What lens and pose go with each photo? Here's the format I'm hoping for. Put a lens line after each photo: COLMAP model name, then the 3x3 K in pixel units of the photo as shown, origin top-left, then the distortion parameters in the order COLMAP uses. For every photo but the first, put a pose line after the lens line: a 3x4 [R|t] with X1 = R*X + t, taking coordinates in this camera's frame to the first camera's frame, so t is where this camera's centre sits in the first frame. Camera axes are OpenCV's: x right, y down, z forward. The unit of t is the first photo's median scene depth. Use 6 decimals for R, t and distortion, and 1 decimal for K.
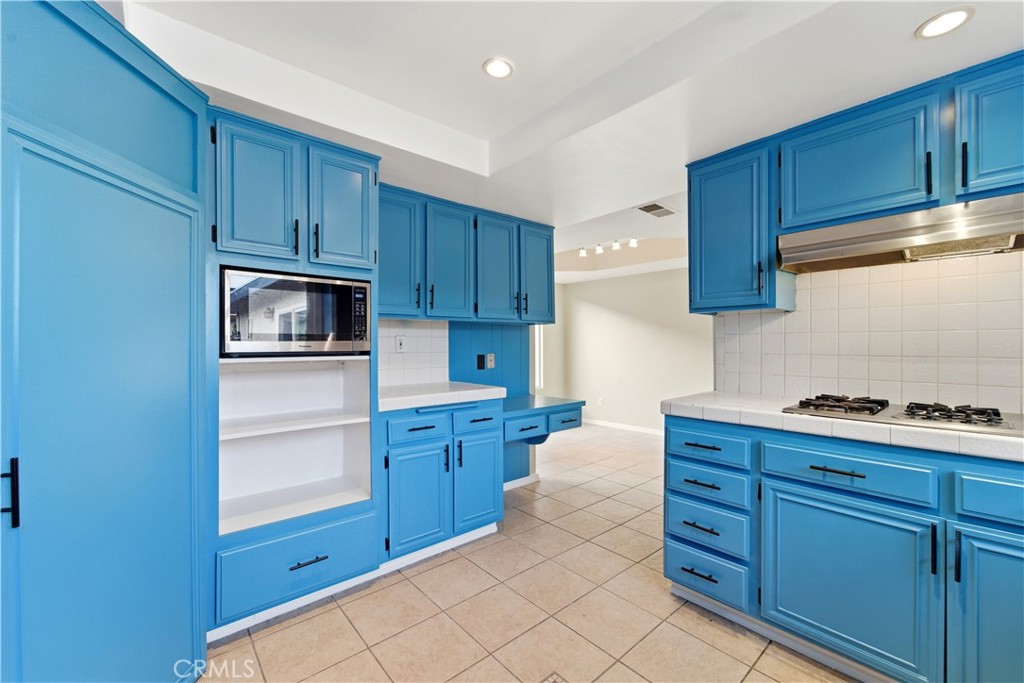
lens RADIAL K [[436.3, 0, 512.0], [0, 436.3, 341.5], [0, 0, 1]] dist [-0.000508, 0.032006]
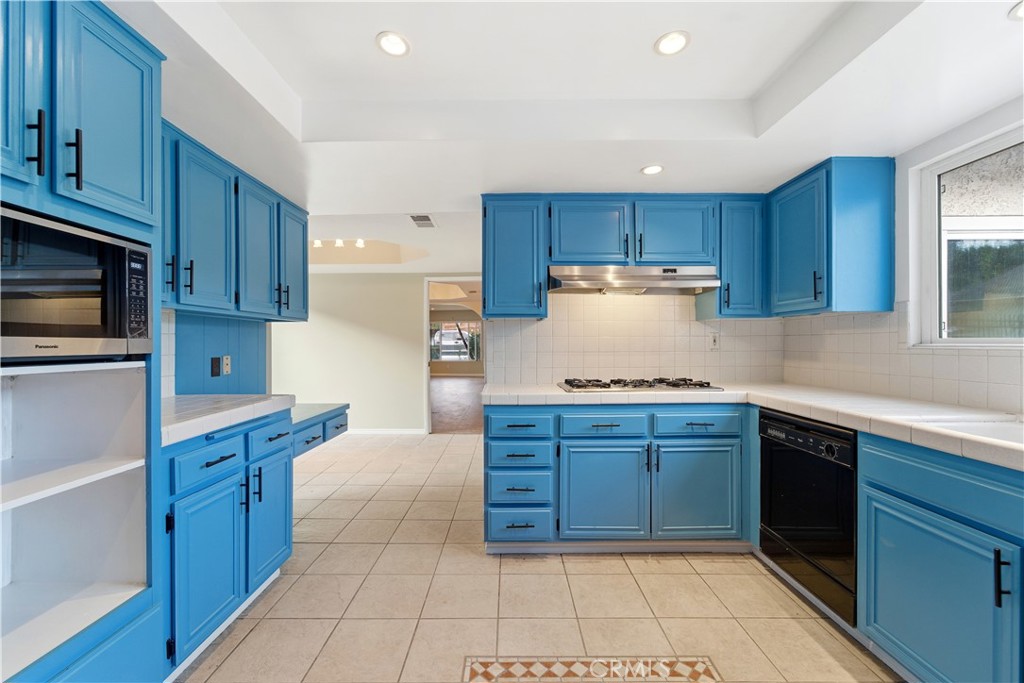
lens RADIAL K [[423.5, 0, 512.0], [0, 423.5, 341.5], [0, 0, 1]] dist [0.000147, 0.000203]
pose [[0.655258, 0.006281, 0.755379, -0.453052], [-0.004689, 0.999980, -0.004248, 0.003741], [-0.755390, -0.000758, 0.655275, 0.197077]]
